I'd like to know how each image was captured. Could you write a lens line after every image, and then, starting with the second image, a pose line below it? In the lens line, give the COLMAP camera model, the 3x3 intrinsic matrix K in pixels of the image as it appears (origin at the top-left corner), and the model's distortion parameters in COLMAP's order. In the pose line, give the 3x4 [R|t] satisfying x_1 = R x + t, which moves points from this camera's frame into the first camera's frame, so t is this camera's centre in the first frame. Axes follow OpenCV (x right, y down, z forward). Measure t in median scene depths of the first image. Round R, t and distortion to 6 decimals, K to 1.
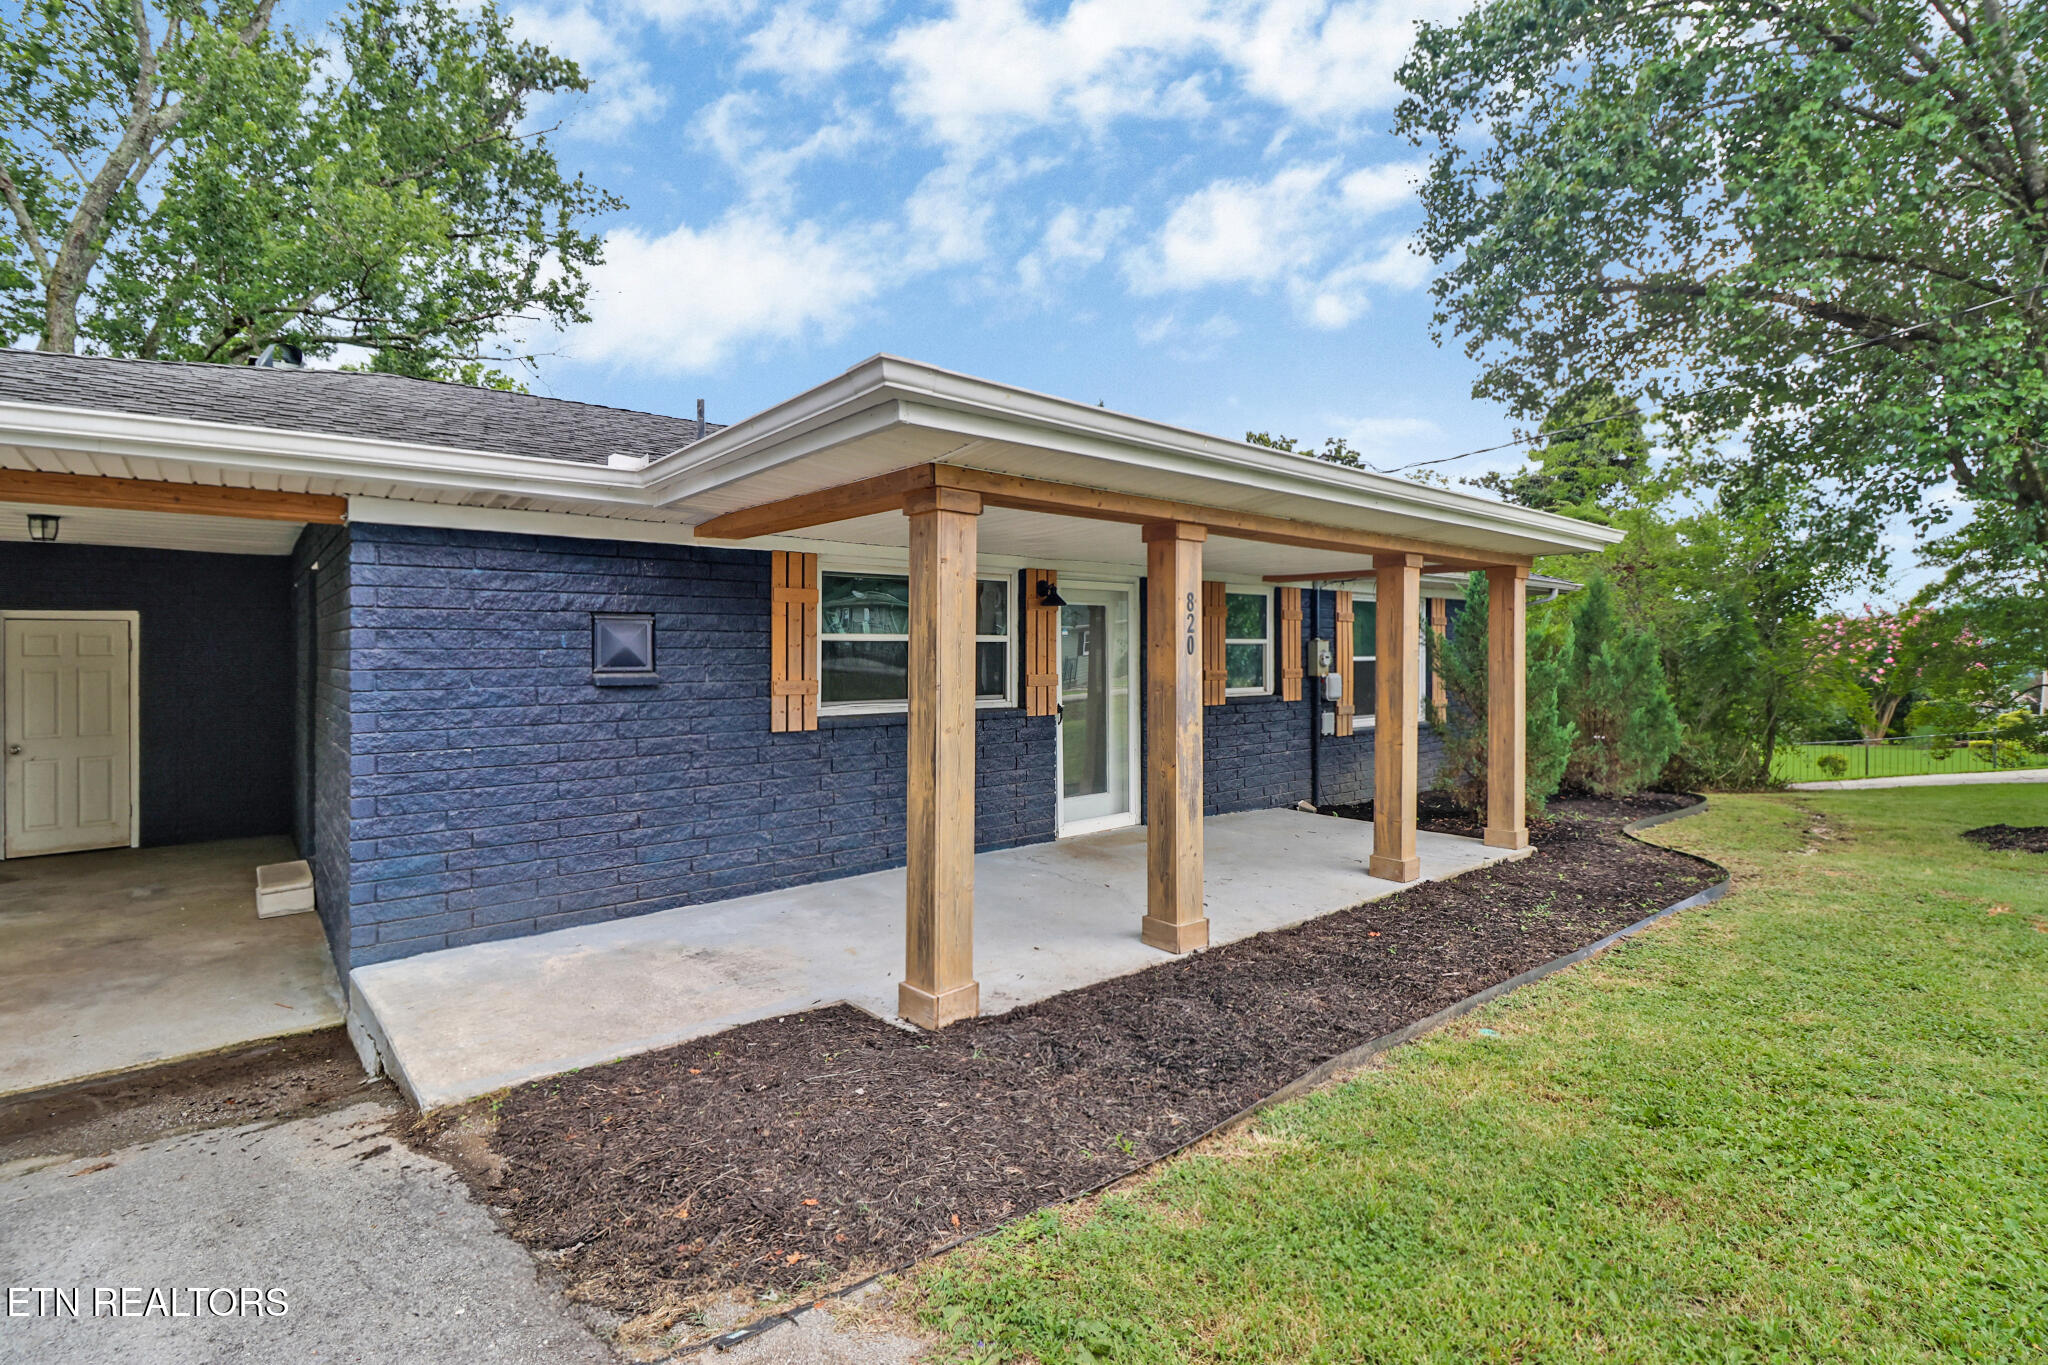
lens RADIAL K [[946.2, 0, 1029.8], [0, 946.2, 666.8], [0, 0, 1]] dist [-0.004813, -0.008730]
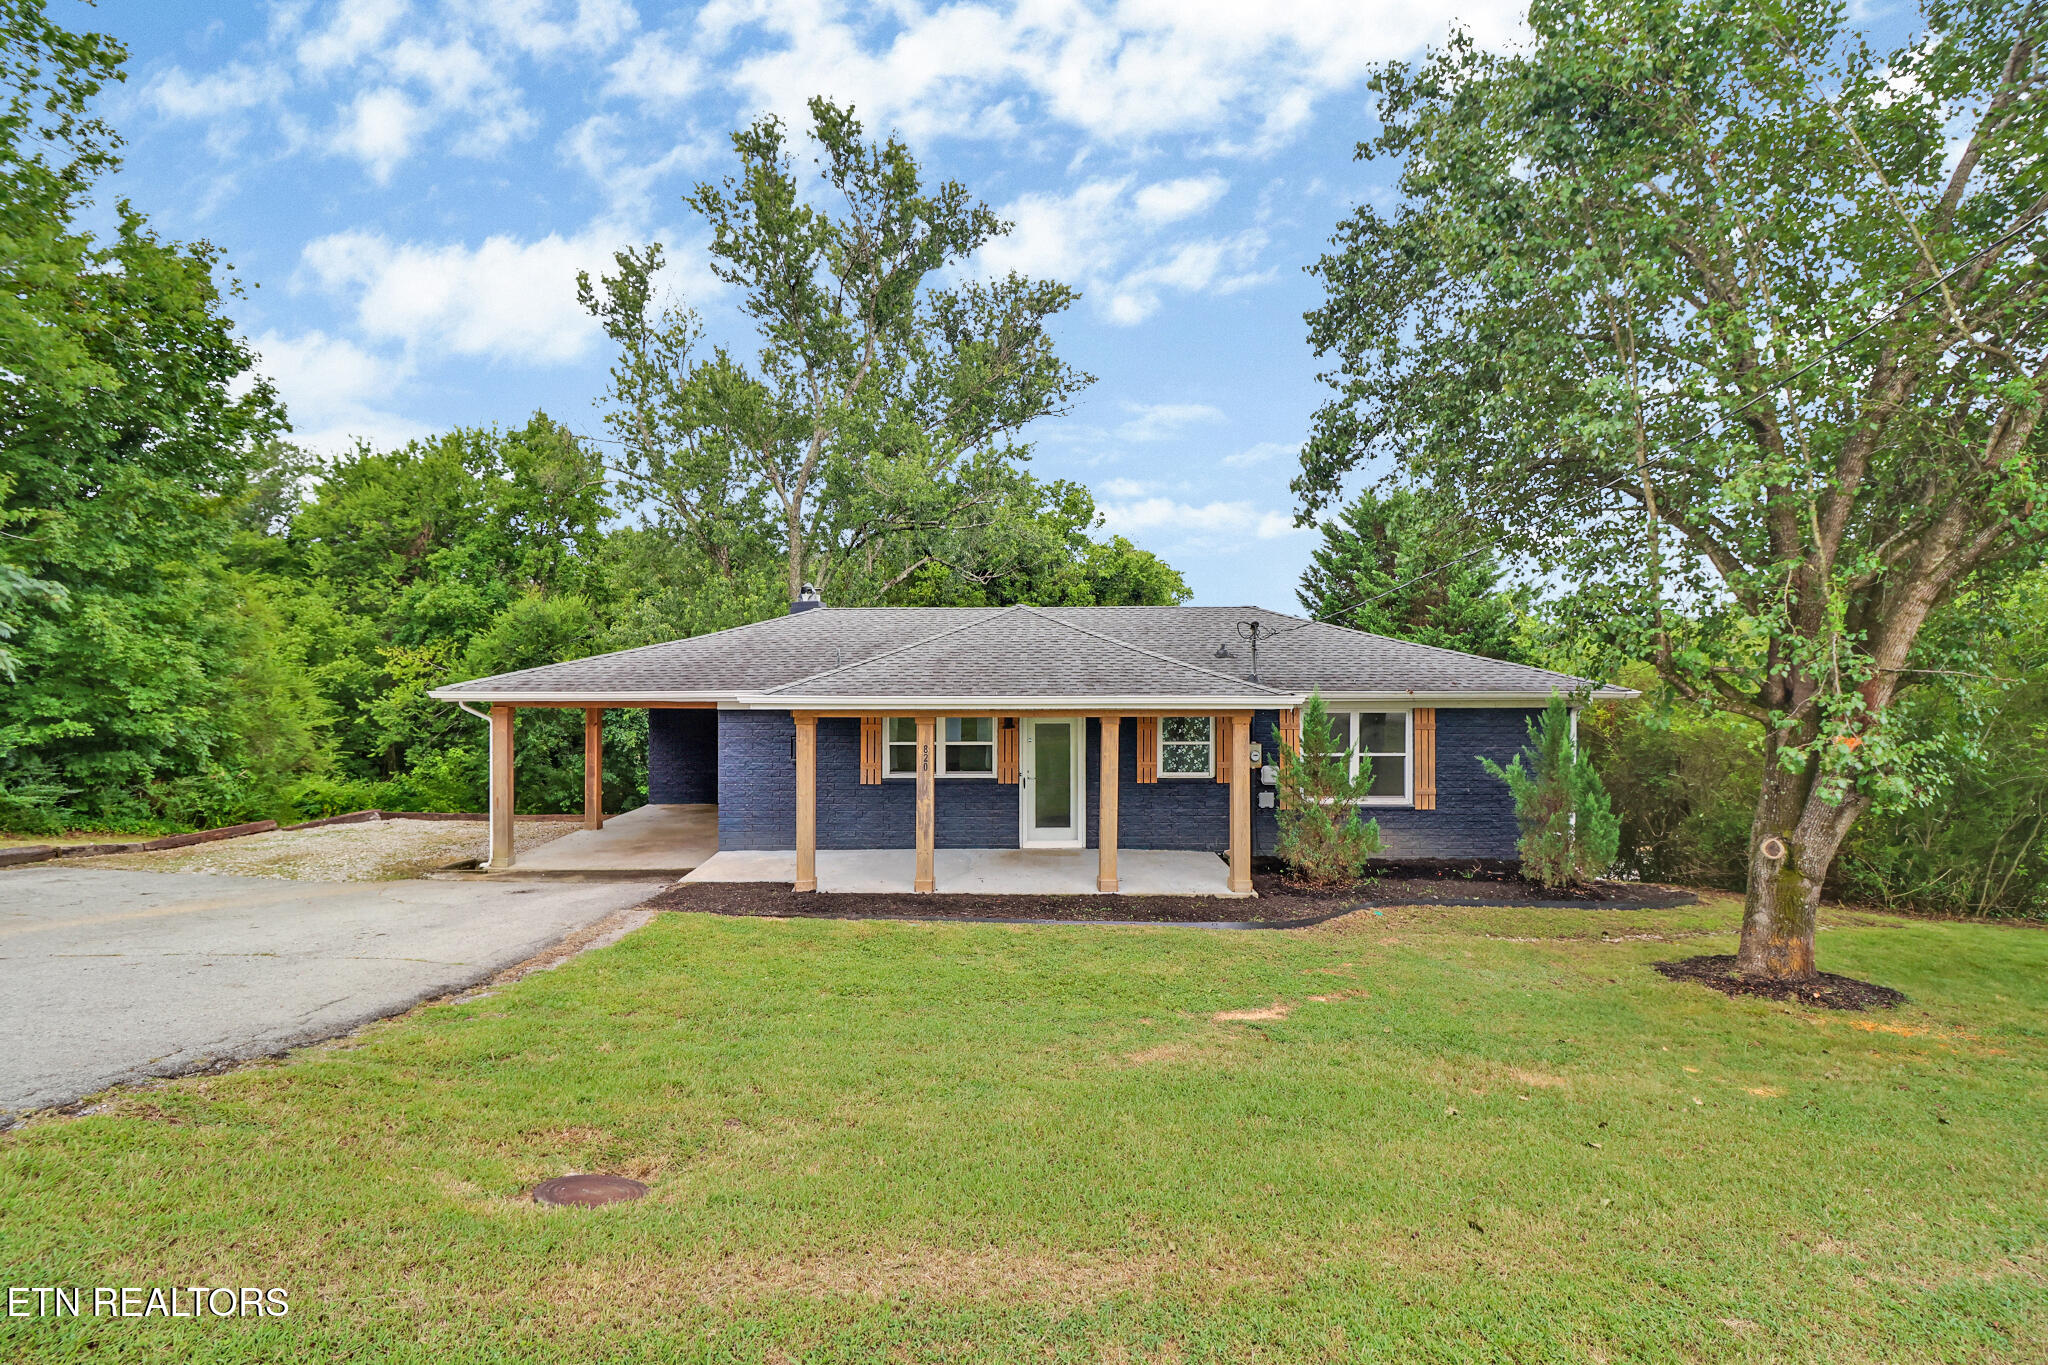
lens RADIAL K [[946.2, 0, 1014.2], [0, 946.2, 678.5], [0, 0, 1]] dist [-0.004813, -0.008730]
pose [[0.768777, 0.006525, -0.639483, 1.217013], [-0.010876, 0.999937, -0.002872, -0.152463], [0.639424, 0.009164, 0.768800, -0.474866]]
